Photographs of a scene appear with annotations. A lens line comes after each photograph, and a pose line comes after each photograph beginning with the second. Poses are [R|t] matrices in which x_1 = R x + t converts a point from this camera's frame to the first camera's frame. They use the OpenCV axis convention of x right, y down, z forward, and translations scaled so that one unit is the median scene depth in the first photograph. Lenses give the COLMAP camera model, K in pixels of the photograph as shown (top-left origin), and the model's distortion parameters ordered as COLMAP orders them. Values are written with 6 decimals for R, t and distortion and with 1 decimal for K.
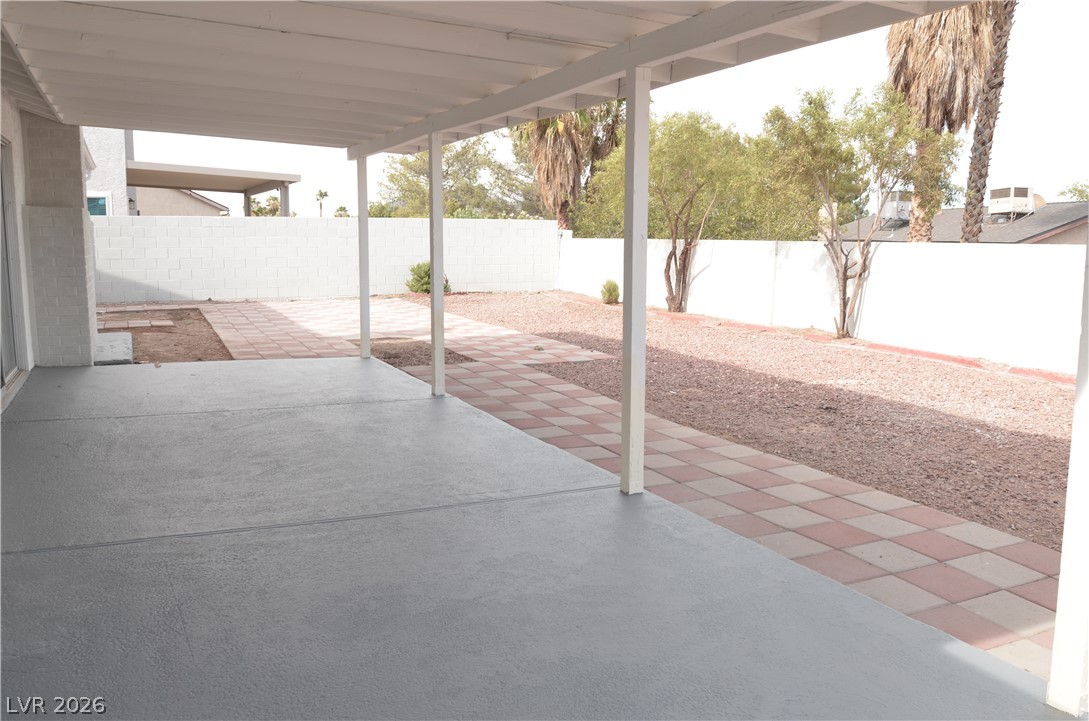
lens RADIAL K [[832.0, 0, 544.5], [0, 832.0, 360.5], [0, 0, 1]] dist [-0.005660, -0.002098]
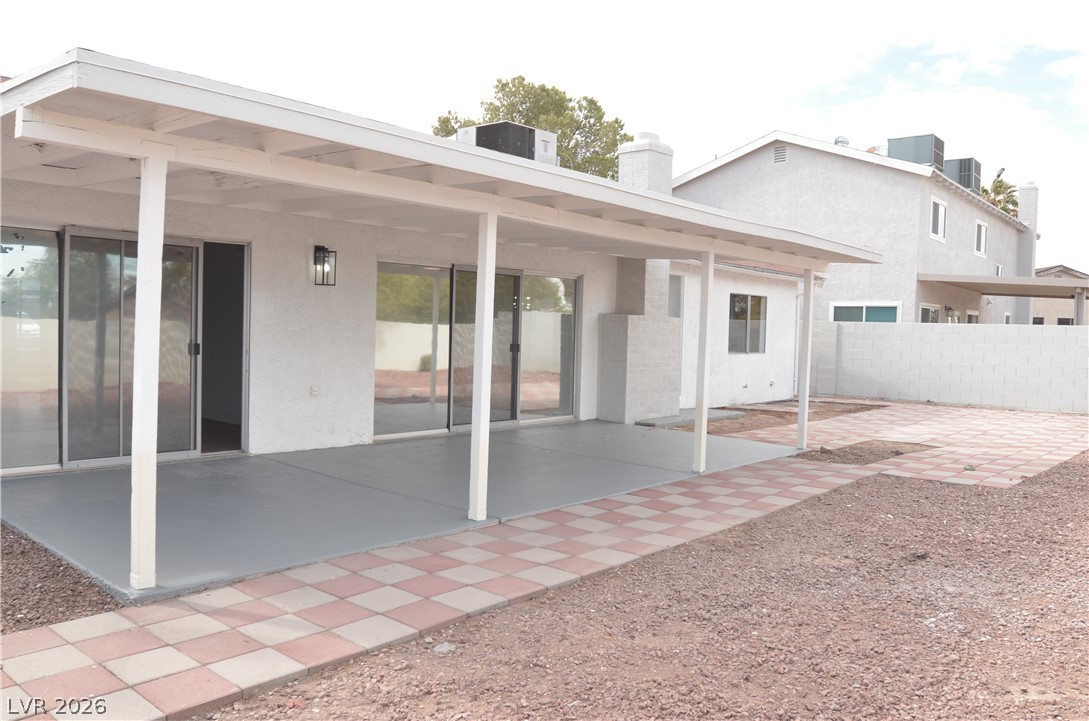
lens RADIAL K [[851.5, 0, 546.6], [0, 851.5, 365.8], [0, 0, 1]] dist [-0.086433, 0.054789]
pose [[0.384438, 0.040482, -0.922263, 1.346404], [-0.157690, 0.987235, -0.022398, -0.064030], [0.909583, 0.154043, 0.385914, 0.549812]]
